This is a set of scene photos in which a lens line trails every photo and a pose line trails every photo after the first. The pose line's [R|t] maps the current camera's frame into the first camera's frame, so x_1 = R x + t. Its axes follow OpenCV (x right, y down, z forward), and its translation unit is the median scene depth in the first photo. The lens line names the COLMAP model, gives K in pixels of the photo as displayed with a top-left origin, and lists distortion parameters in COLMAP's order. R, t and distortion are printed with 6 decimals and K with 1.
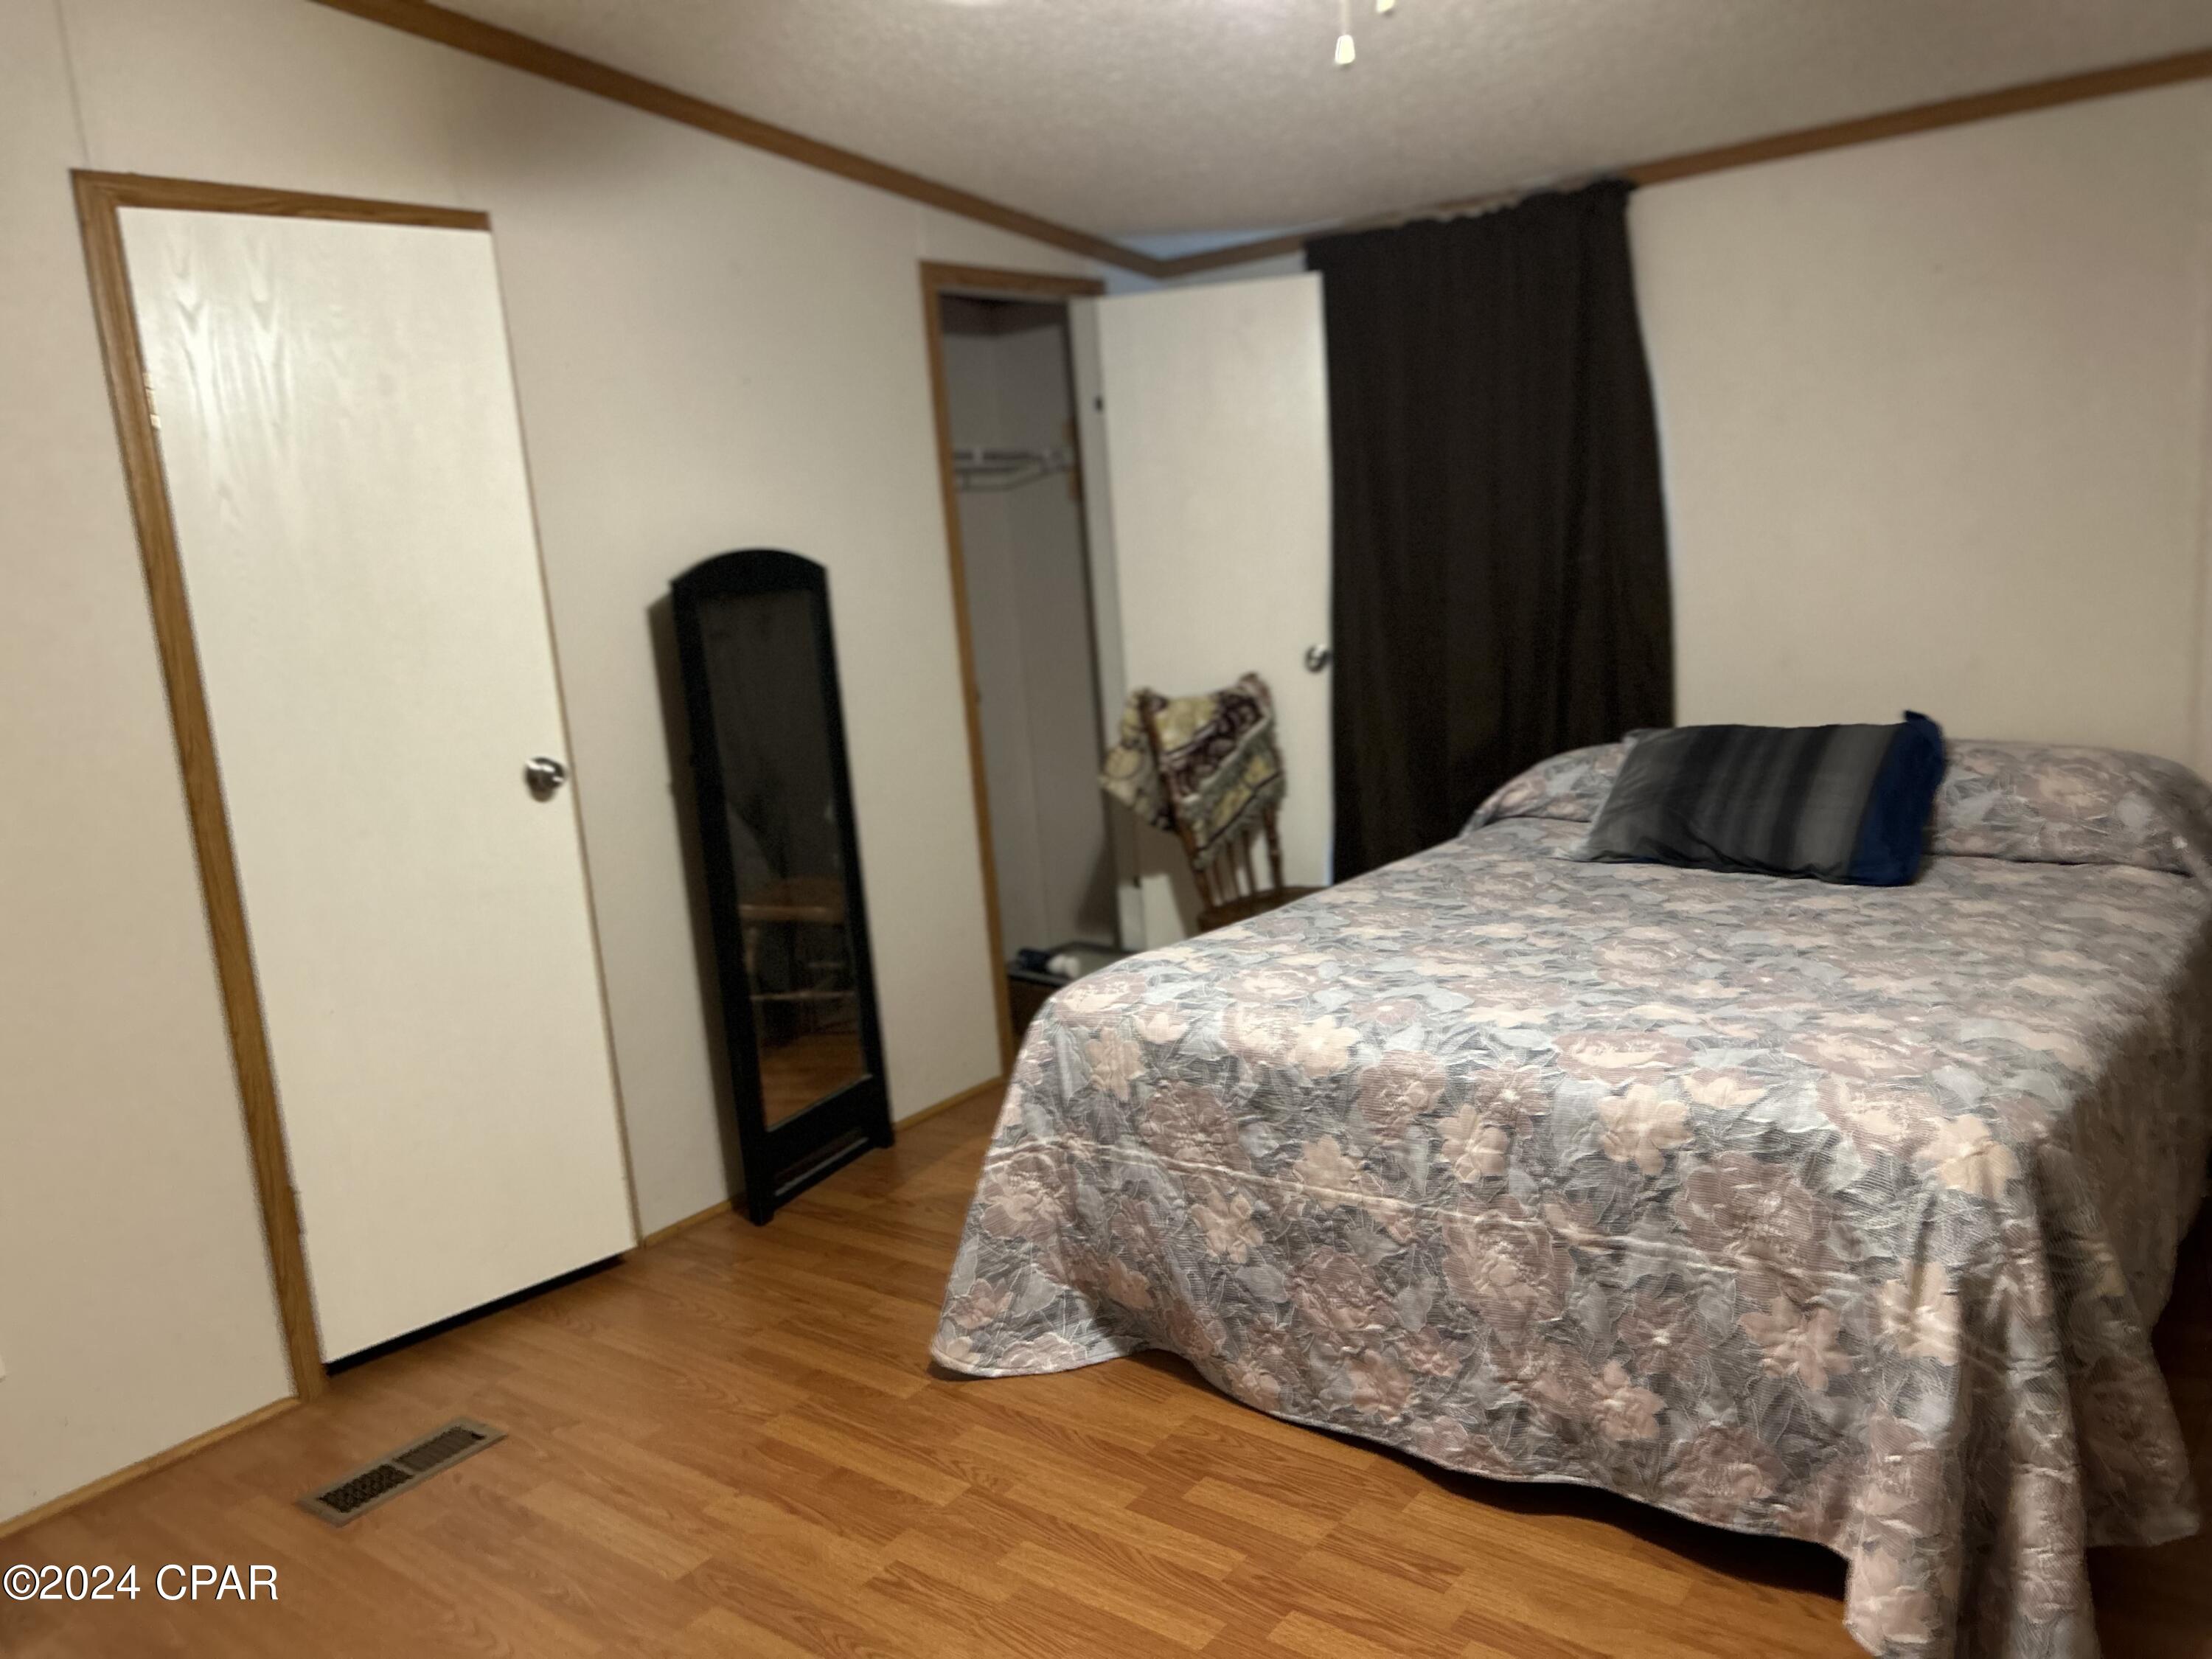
lens RADIAL K [[1643.5, 0, 1106.0], [0, 1643.5, 829.5], [0, 0, 1]] dist [0.002077, -0.099786]
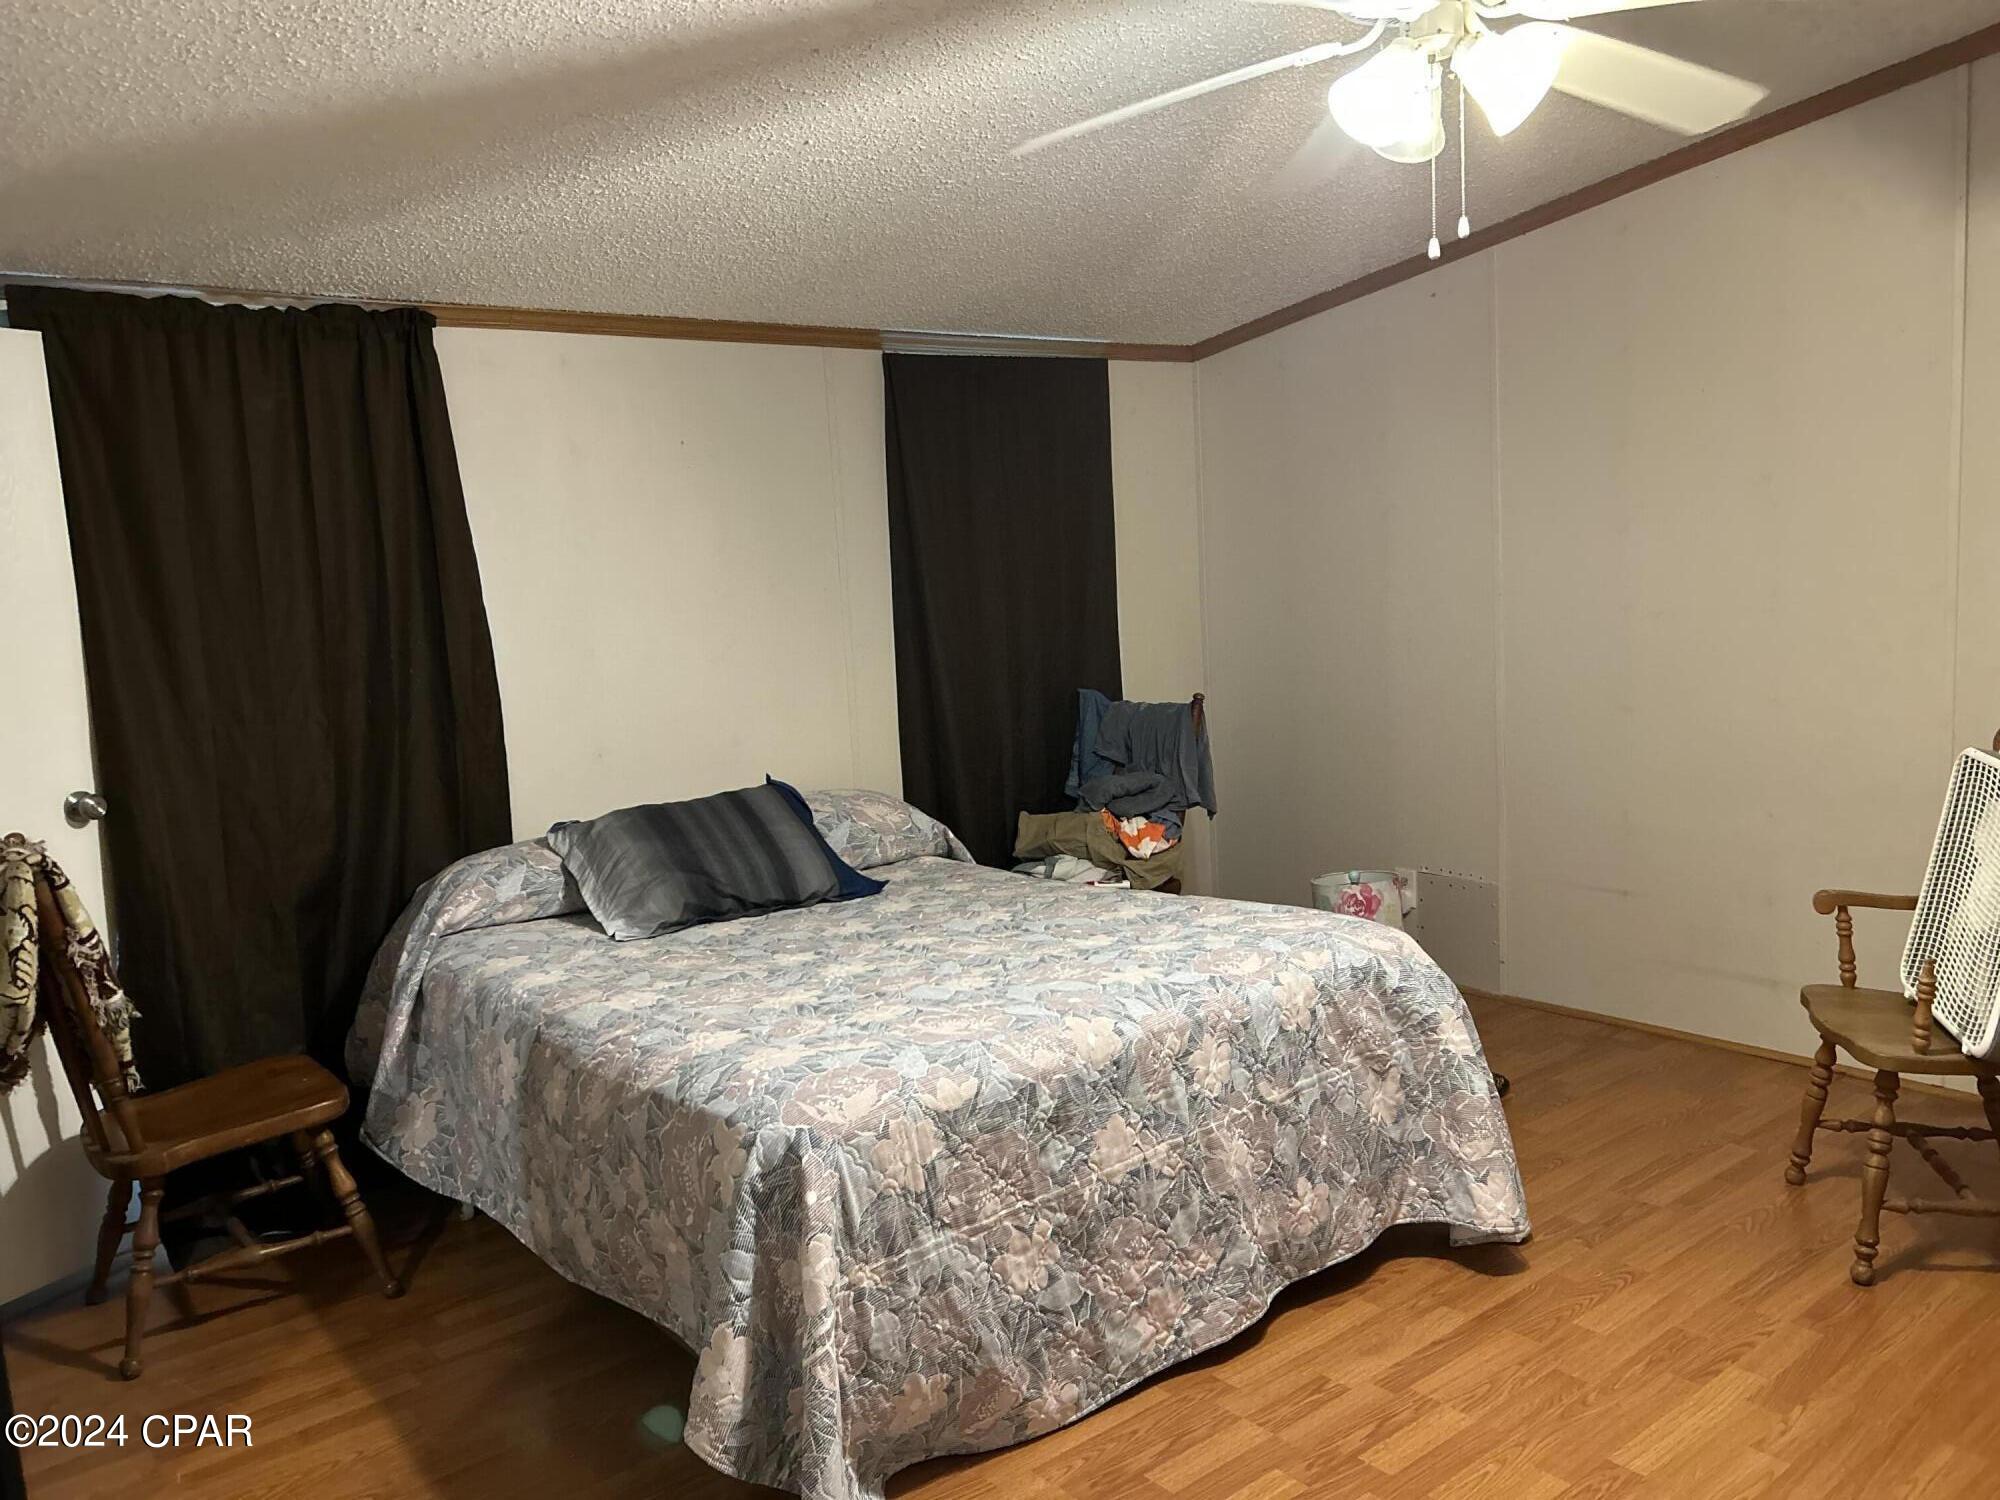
lens RADIAL K [[1554.6, 0, 1000.0], [0, 1554.6, 750.0], [0, 0, 1]] dist [0.085539, -0.270417]
pose [[0.212598, -0.050113, 0.975854, -0.913483], [0.209358, 0.977828, 0.004604, -0.081133], [-0.954448, 0.203324, 0.218376, 0.783435]]
